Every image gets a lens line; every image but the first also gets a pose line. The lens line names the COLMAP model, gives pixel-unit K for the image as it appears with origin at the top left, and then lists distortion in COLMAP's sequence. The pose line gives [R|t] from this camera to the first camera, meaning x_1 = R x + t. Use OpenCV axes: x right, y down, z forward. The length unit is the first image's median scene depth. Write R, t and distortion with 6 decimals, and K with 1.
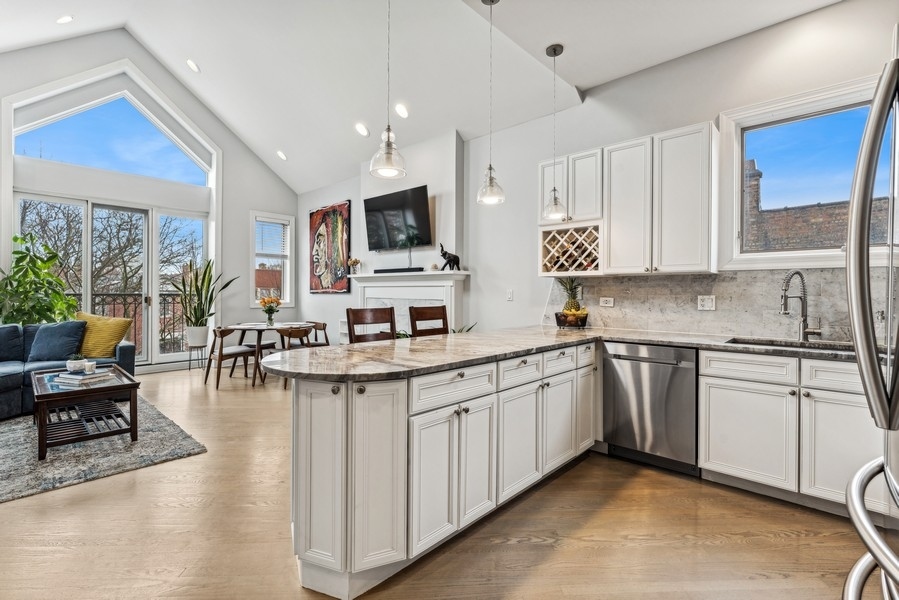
lens RADIAL K [[409.1, 0, 441.3], [0, 409.1, 293.4], [0, 0, 1]] dist [0.000201, 0.000349]
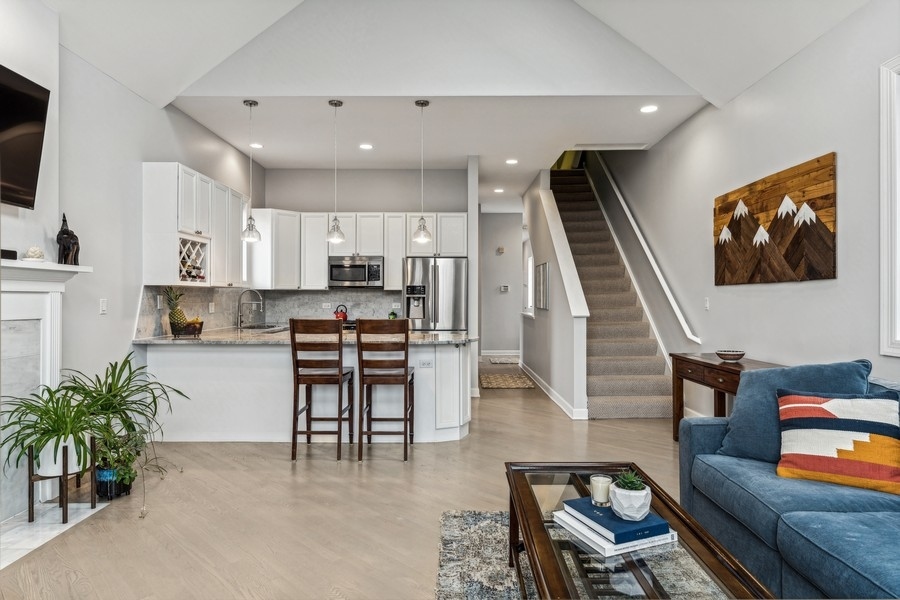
lens RADIAL K [[528.9, 0, 450.0], [0, 528.9, 300.0], [0, 0, 1]] dist [-0.019214, -0.000029]
pose [[-0.678751, -0.007900, 0.734326, -1.103078], [-0.002172, 0.999959, 0.008750, -0.019796], [-0.734365, 0.004344, -0.678740, 1.403074]]
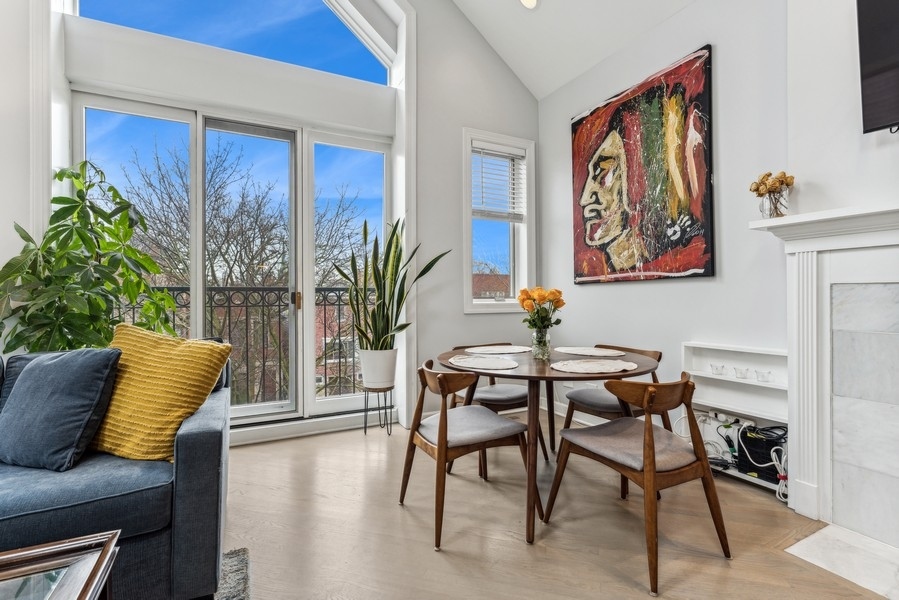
lens RADIAL K [[414.7, 0, 452.2], [0, 414.7, 296.9], [0, 0, 1]] dist [-0.003731, -0.000626]
pose [[0.944052, -0.010636, -0.329624, -0.574024], [0.010339, 0.999943, -0.002653, 0.029701], [0.329634, -0.000903, 0.944108, 0.921551]]
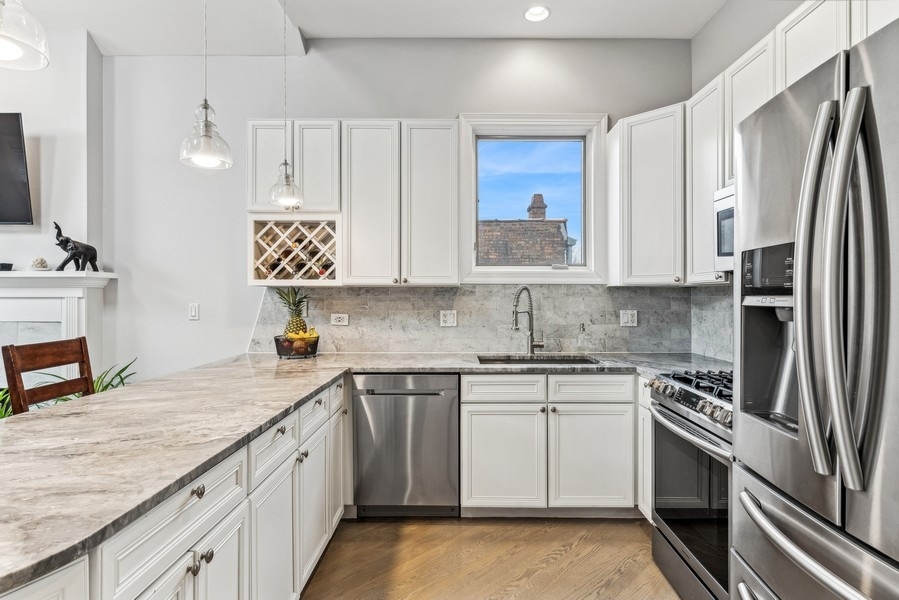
lens RADIAL K [[479.7, 0, 449.5], [0, 479.7, 300.0], [0, 0, 1]] dist [-0.004652, -0.000277]
pose [[0.734661, -0.008184, 0.678385, -0.063783], [0.004671, 0.999965, 0.007005, -0.021754], [-0.678418, -0.001978, 0.734673, 0.181615]]
